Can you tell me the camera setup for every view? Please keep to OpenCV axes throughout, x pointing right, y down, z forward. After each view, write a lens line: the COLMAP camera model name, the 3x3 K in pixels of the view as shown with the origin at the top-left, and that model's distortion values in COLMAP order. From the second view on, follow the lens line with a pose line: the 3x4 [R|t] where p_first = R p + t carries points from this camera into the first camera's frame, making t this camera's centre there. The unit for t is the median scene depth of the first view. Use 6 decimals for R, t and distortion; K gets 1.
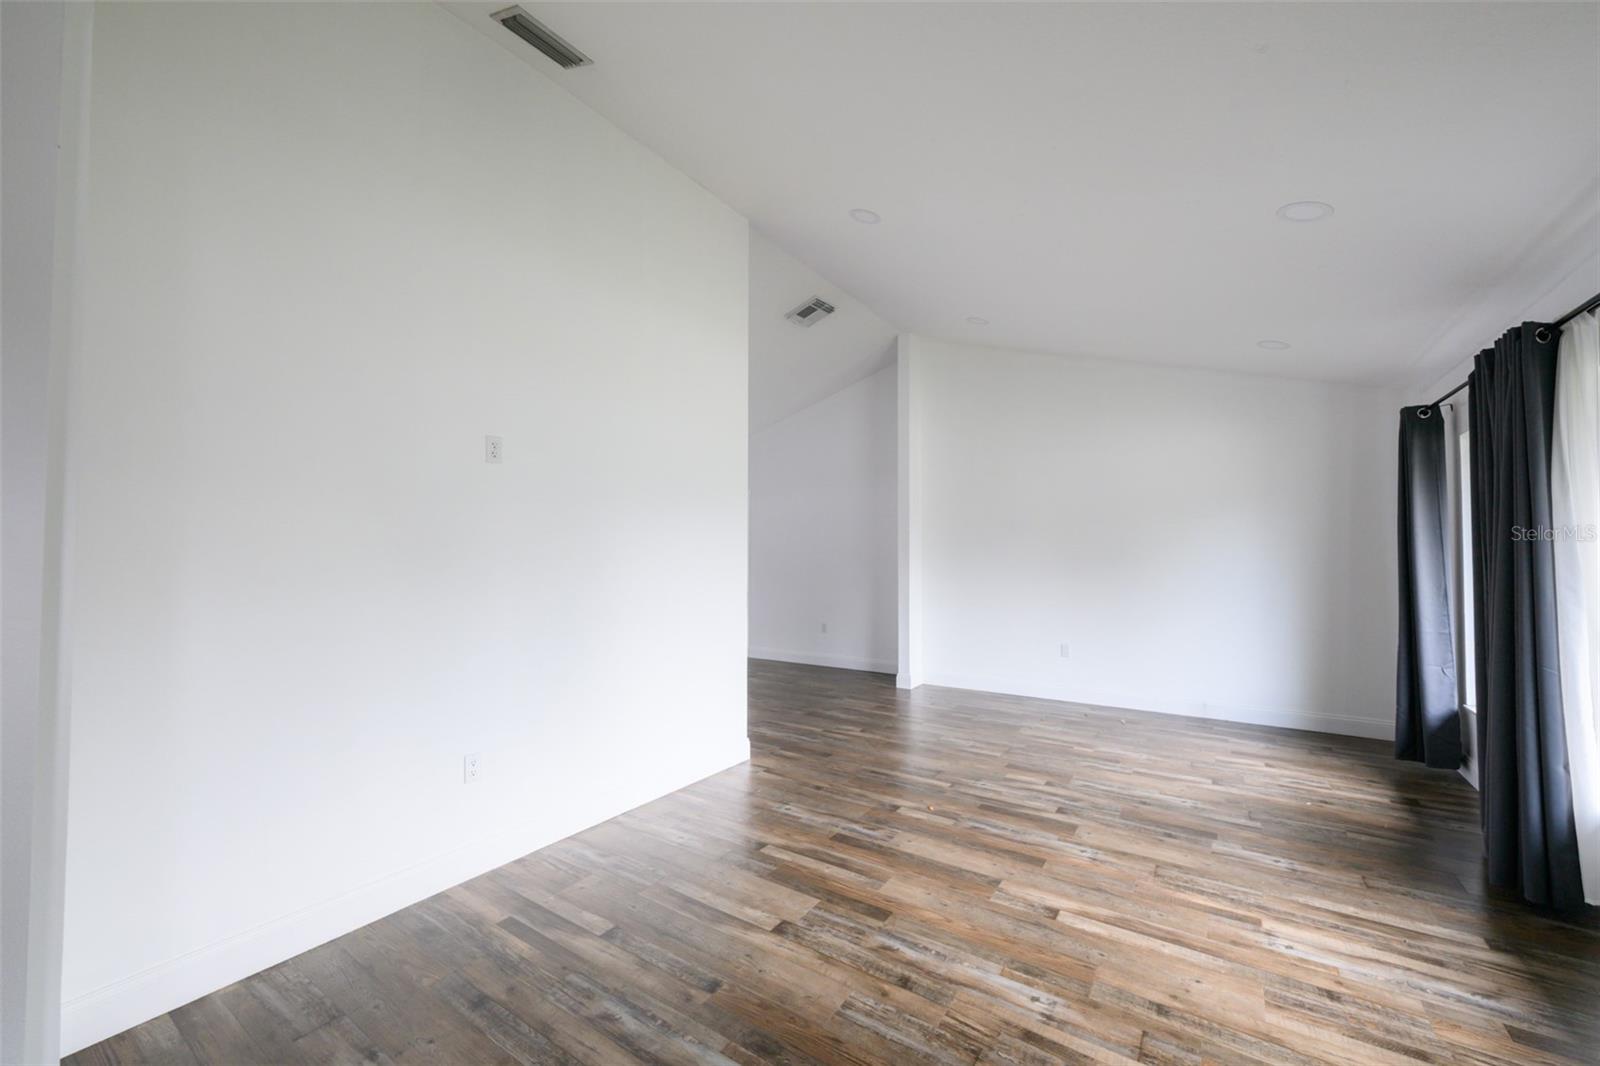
lens RADIAL K [[645.8, 0, 785.2], [0, 645.8, 531.1], [0, 0, 1]] dist [0.000974, -0.000037]
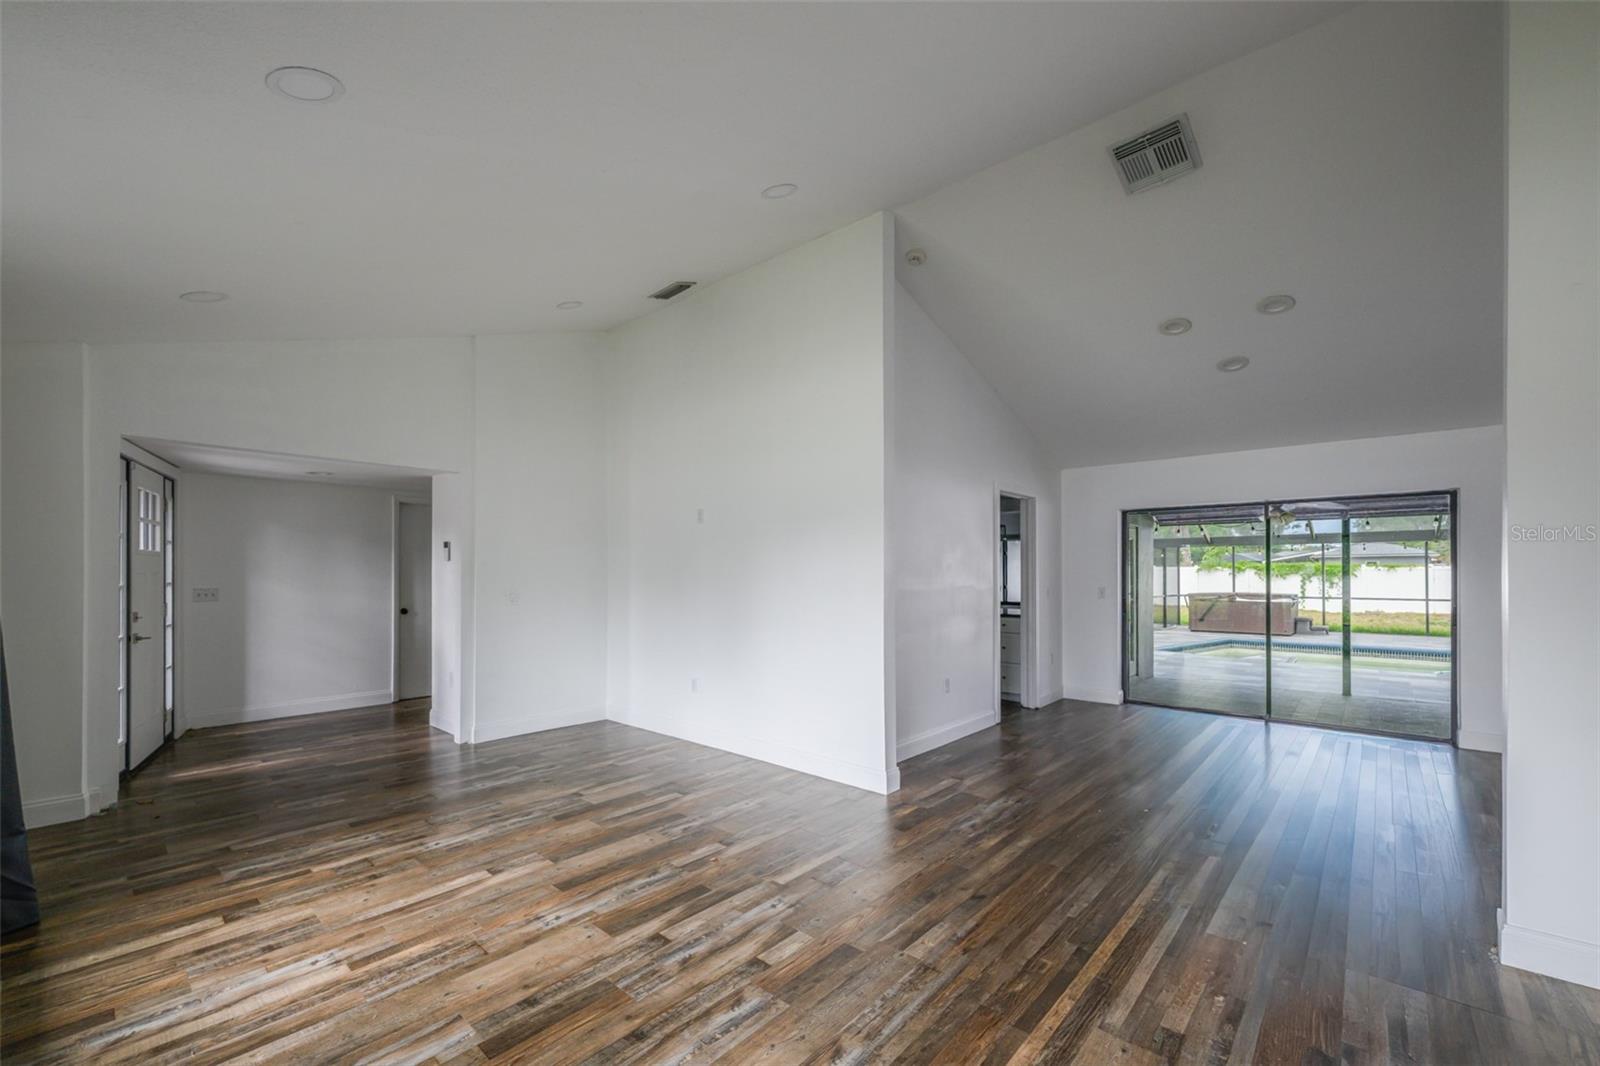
lens RADIAL K [[645.8, 0, 783.7], [0, 645.8, 563.8], [0, 0, 1]] dist [0.000974, -0.000037]
pose [[-0.143286, -0.012694, -0.989600, 1.537712], [0.032933, 0.999303, -0.017587, 0.056206], [0.989133, -0.035111, -0.142768, 1.728476]]
